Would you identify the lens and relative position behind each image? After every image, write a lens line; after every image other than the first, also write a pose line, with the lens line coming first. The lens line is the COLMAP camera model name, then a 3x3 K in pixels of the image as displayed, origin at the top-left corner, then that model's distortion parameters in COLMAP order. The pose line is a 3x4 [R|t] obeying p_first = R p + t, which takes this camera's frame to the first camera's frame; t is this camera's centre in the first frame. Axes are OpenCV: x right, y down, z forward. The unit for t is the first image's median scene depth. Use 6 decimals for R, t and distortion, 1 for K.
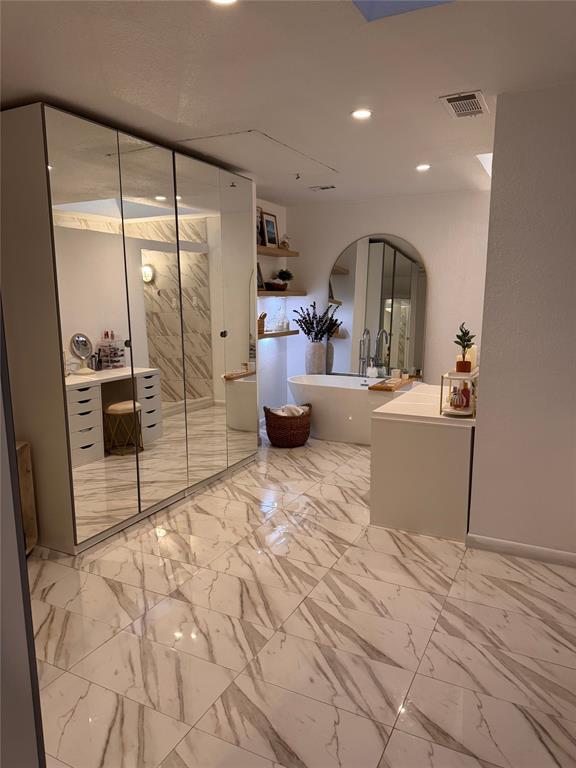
lens RADIAL K [[539.8, 0, 287.6], [0, 539.8, 386.0], [0, 0, 1]] dist [0.044381, -0.057357]
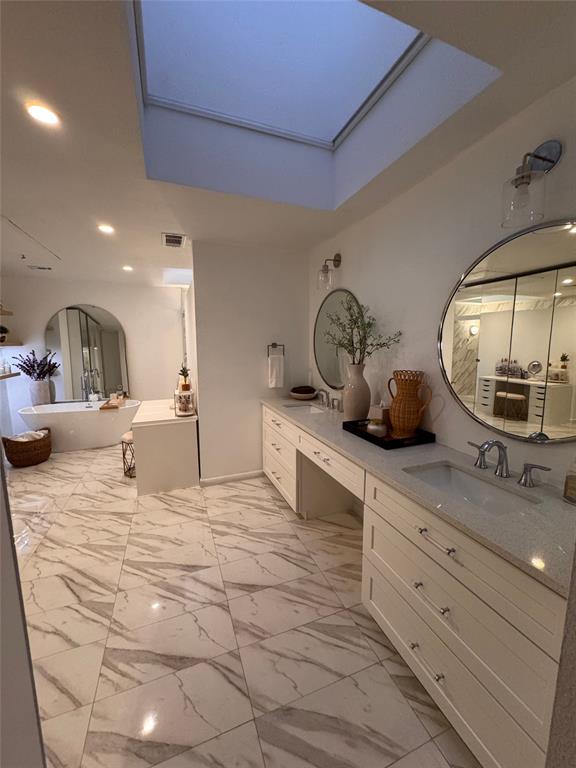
lens RADIAL K [[306.0, 0, 288.0], [0, 306.0, 379.2], [0, 0, 1]] dist [0.011382, -0.001881]
pose [[0.662291, -0.083613, 0.744567, -0.203902], [0.121677, 0.992564, 0.003231, -0.025393], [-0.739301, 0.088457, 0.667540, 0.089393]]
